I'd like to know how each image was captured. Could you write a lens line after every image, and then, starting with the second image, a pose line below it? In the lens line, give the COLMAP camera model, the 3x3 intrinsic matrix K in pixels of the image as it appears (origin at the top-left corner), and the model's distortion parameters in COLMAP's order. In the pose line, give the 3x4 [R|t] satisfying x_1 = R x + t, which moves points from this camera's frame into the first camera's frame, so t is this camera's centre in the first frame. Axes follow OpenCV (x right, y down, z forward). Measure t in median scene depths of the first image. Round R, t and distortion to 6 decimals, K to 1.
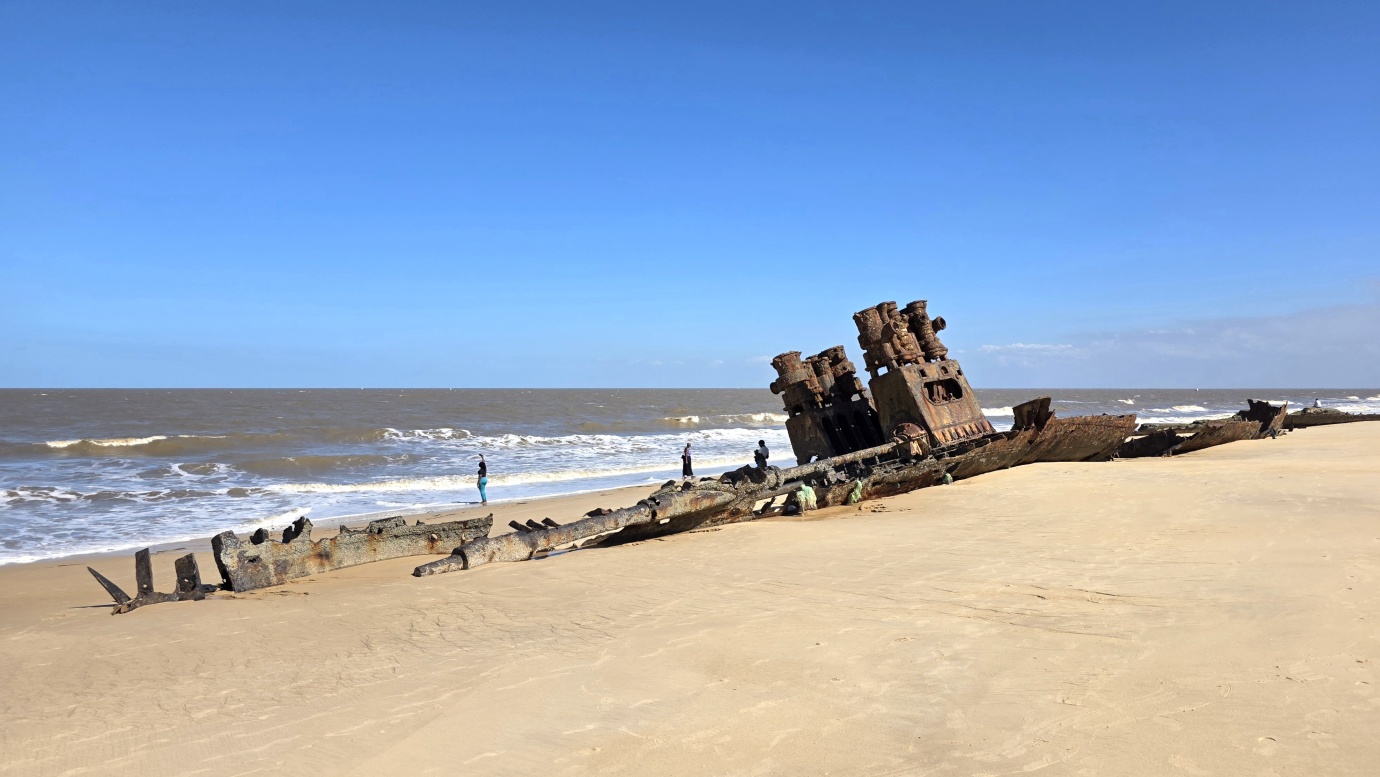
lens RADIAL K [[951.6, 0, 715.0], [0, 951.6, 383.6], [0, 0, 1]] dist [0.085818, -0.062509]
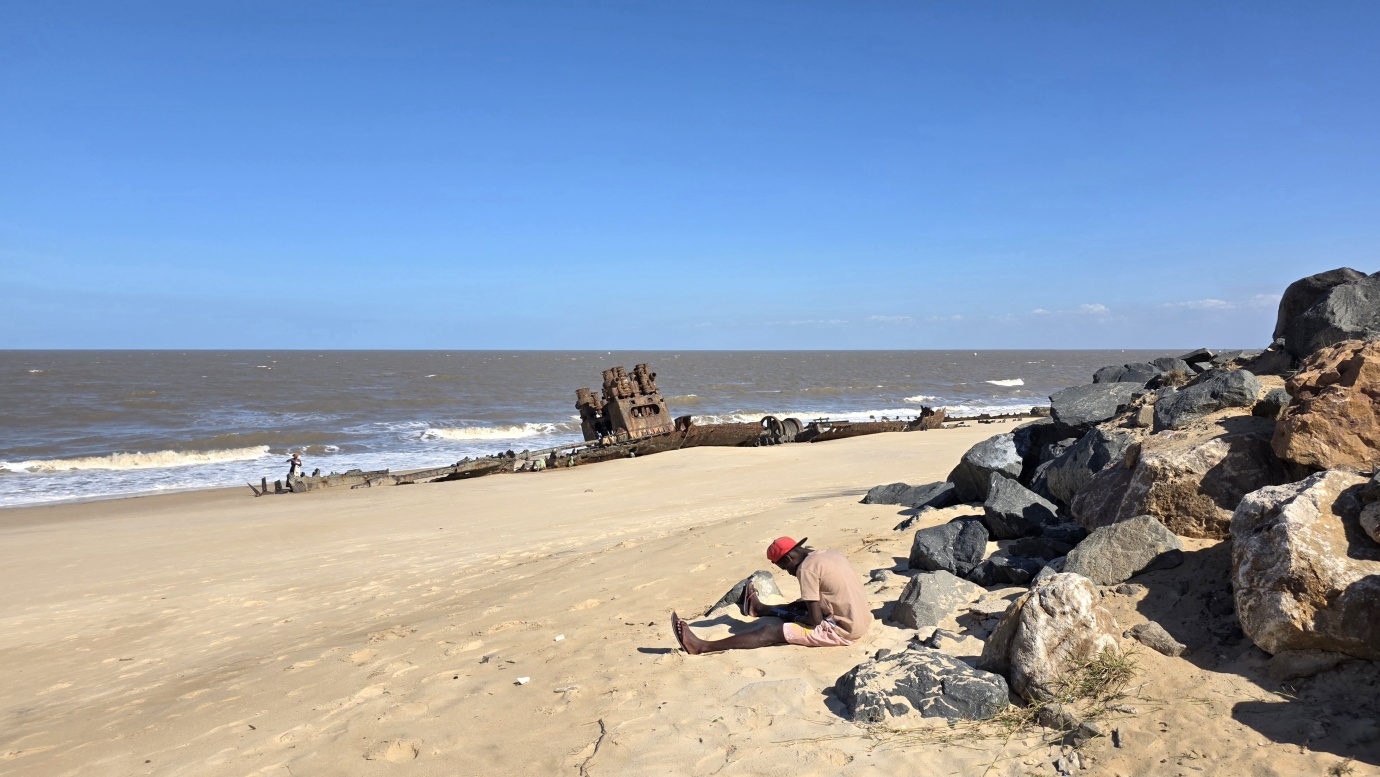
lens RADIAL K [[917.6, 0, 693.6], [0, 917.6, 384.1], [0, 0, 1]] dist [0.065762, -0.050889]
pose [[0.991566, 0.003487, -0.129555, 0.607240], [0.001350, 0.999306, 0.037227, -0.123785], [0.129595, -0.037088, 0.990873, -0.918161]]
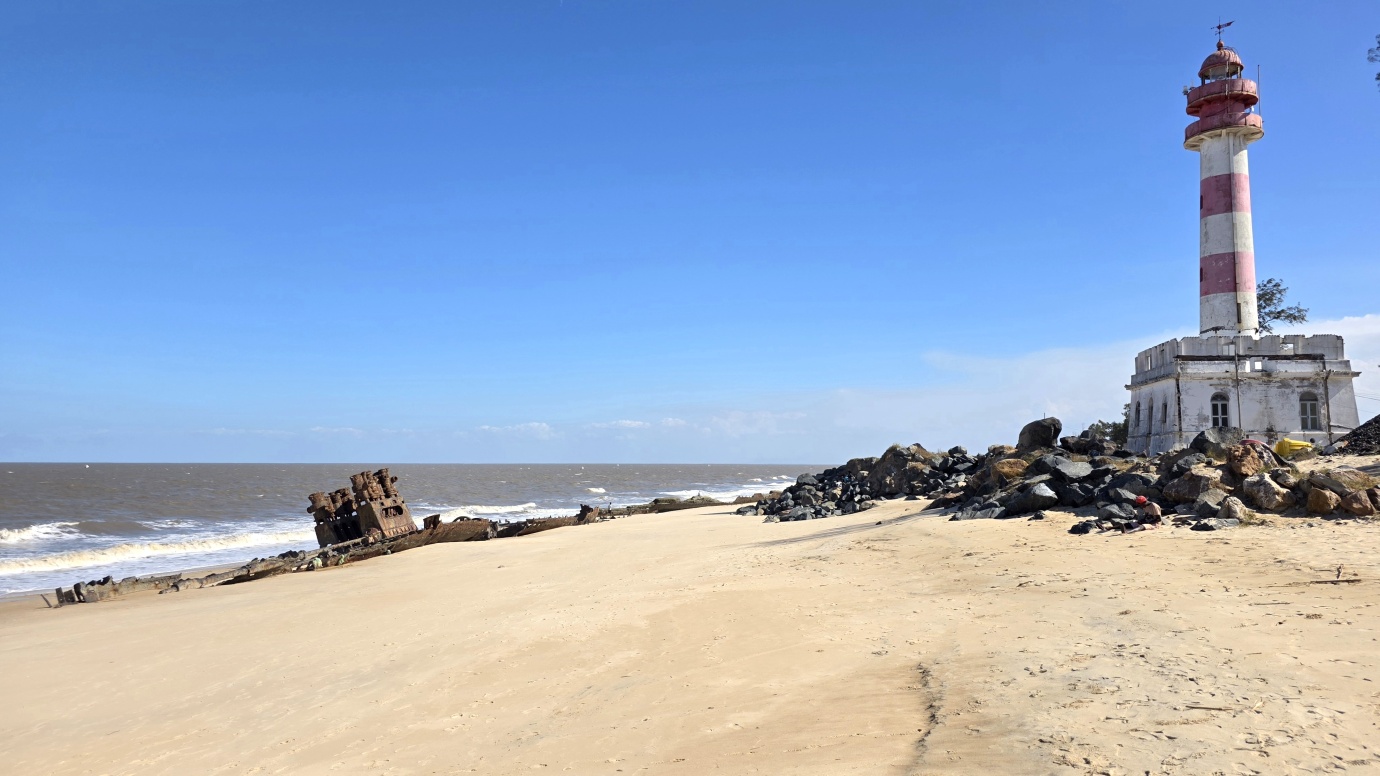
lens RADIAL K [[917.6, 0, 693.6], [0, 917.6, 383.6], [0, 0, 1]] dist [0.065762, -0.050889]
pose [[0.909145, 0.041072, 0.414449, -0.023897], [-0.006220, 0.996354, -0.085094, -0.112156], [-0.416433, 0.074785, 0.906086, -1.262434]]
